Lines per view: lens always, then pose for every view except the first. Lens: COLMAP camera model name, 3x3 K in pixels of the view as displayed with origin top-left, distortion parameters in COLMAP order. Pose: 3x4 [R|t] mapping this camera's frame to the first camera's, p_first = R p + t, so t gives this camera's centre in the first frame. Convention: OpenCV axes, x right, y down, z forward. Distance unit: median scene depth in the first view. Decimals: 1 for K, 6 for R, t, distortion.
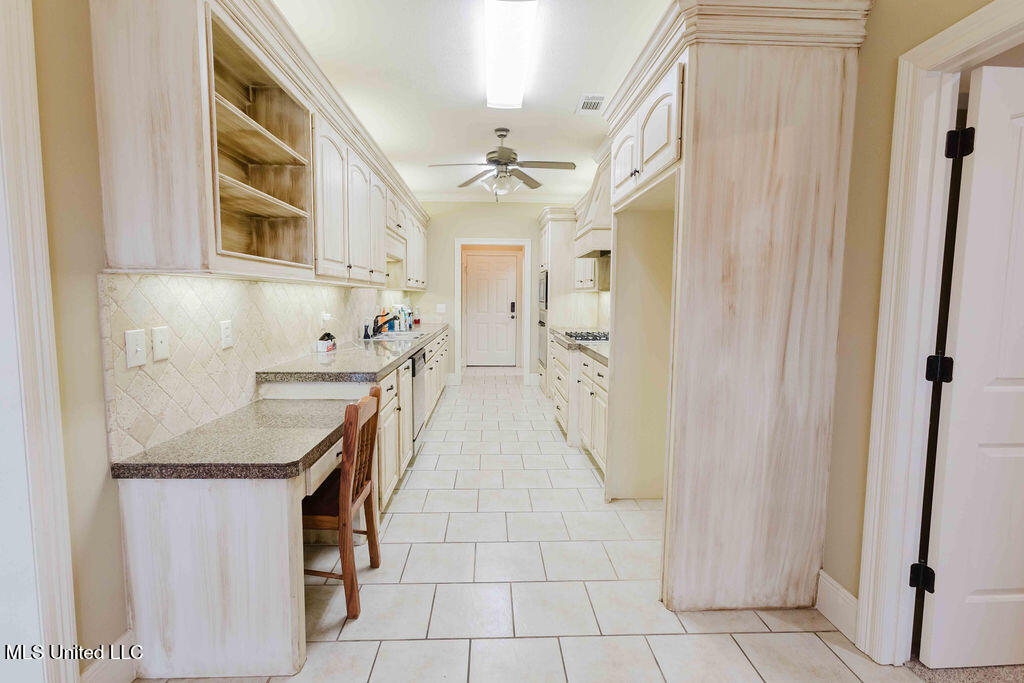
lens RADIAL K [[449.9, 0, 506.9], [0, 449.9, 335.3], [0, 0, 1]] dist [-0.016845, 0.009817]
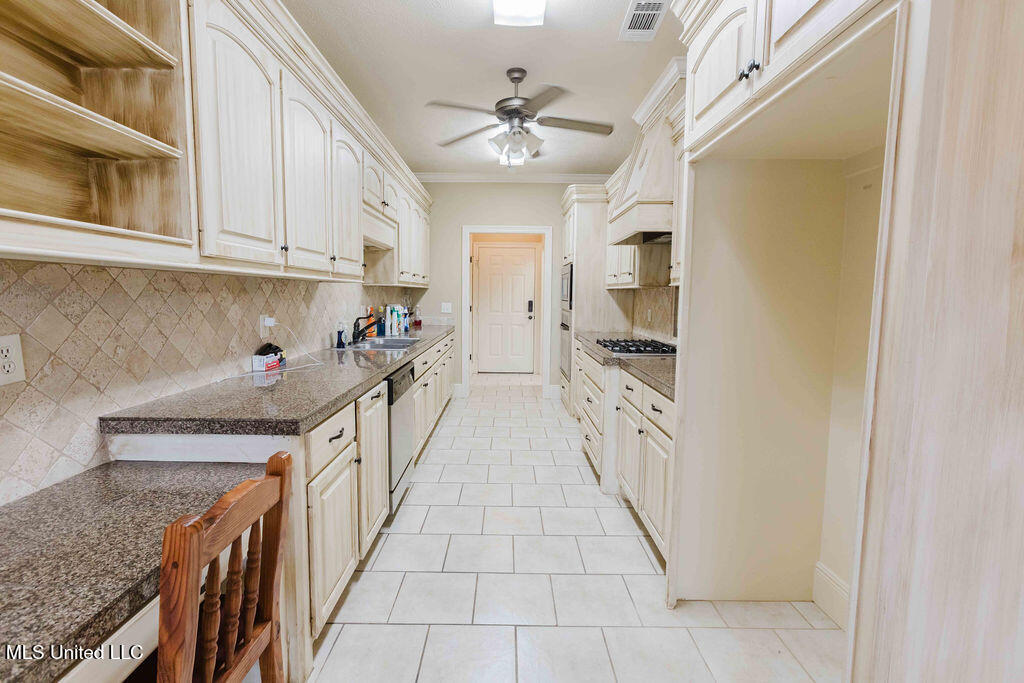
lens RADIAL K [[449.9, 0, 506.9], [0, 449.9, 335.3], [0, 0, 1]] dist [-0.016845, 0.009817]
pose [[0.999195, 0.006324, -0.039615, 0.005283], [-0.006145, 0.999970, 0.004635, -0.020238], [0.039644, -0.004387, 0.999204, 0.246776]]
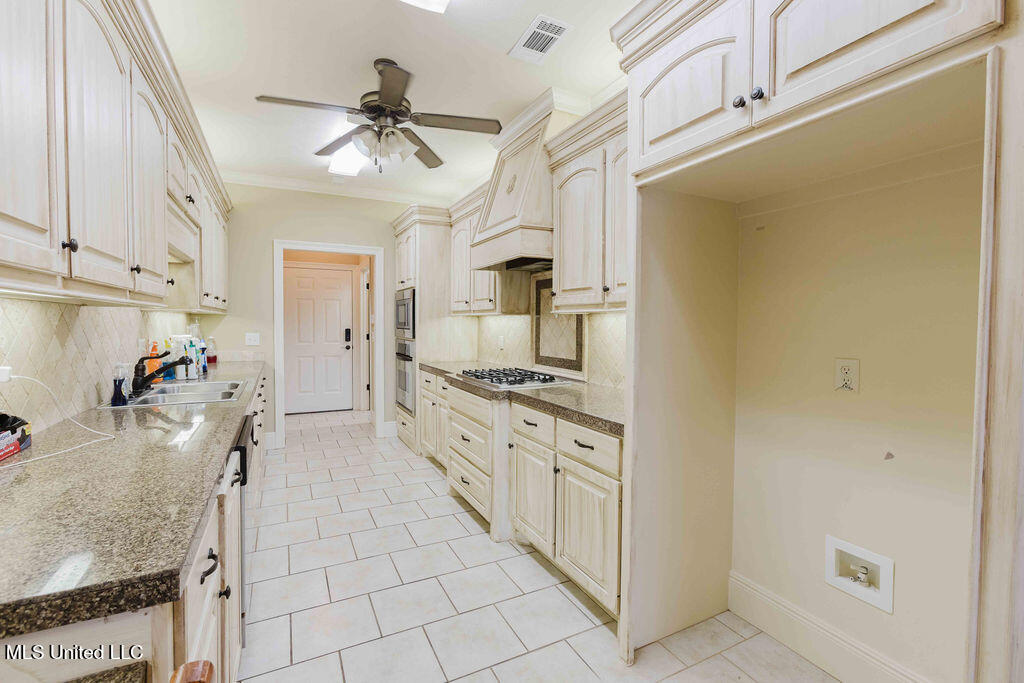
lens RADIAL K [[449.9, 0, 506.9], [0, 449.9, 335.3], [0, 0, 1]] dist [-0.016845, 0.009817]
pose [[0.911426, -0.014936, 0.411194, -0.121000], [0.036981, 0.998270, -0.045708, -0.033308], [-0.409800, 0.056866, 0.910401, 0.362446]]
